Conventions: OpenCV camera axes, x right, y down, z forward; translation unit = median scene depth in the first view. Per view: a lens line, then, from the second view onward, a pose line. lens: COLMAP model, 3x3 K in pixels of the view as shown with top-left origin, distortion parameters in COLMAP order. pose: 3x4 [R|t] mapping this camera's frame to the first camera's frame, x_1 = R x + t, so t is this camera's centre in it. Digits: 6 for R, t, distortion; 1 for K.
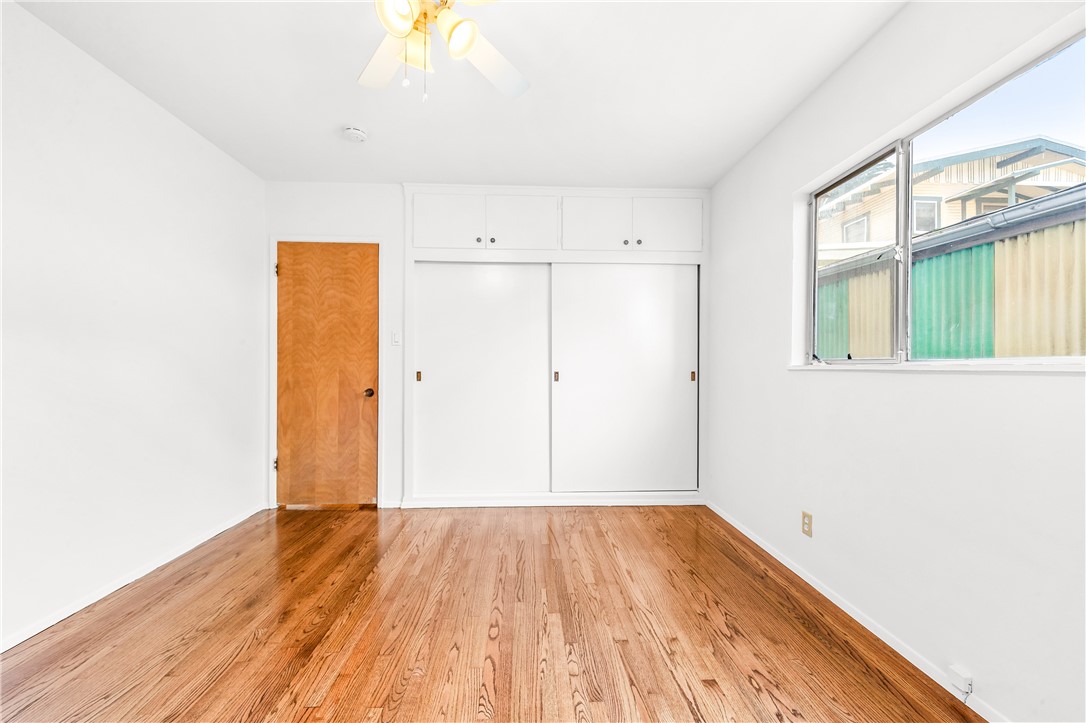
lens RADIAL K [[430.8, 0, 542.5], [0, 430.8, 368.0], [0, 0, 1]] dist [-0.000110, 0.000054]
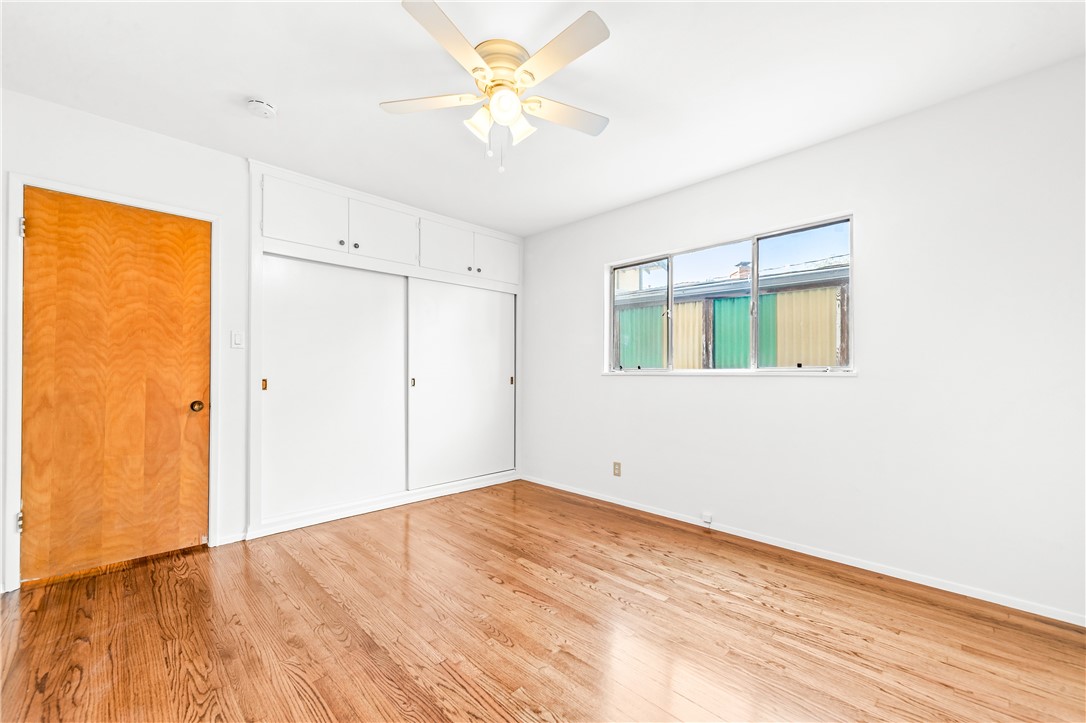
lens RADIAL K [[438.3, 0, 543.9], [0, 438.3, 372.2], [0, 0, 1]] dist [-0.000644, -0.000170]
pose [[0.740745, 0.000276, 0.671786, -0.473091], [0.002443, 0.999992, -0.003106, -0.001454], [-0.671782, 0.003942, 0.740739, -0.034566]]
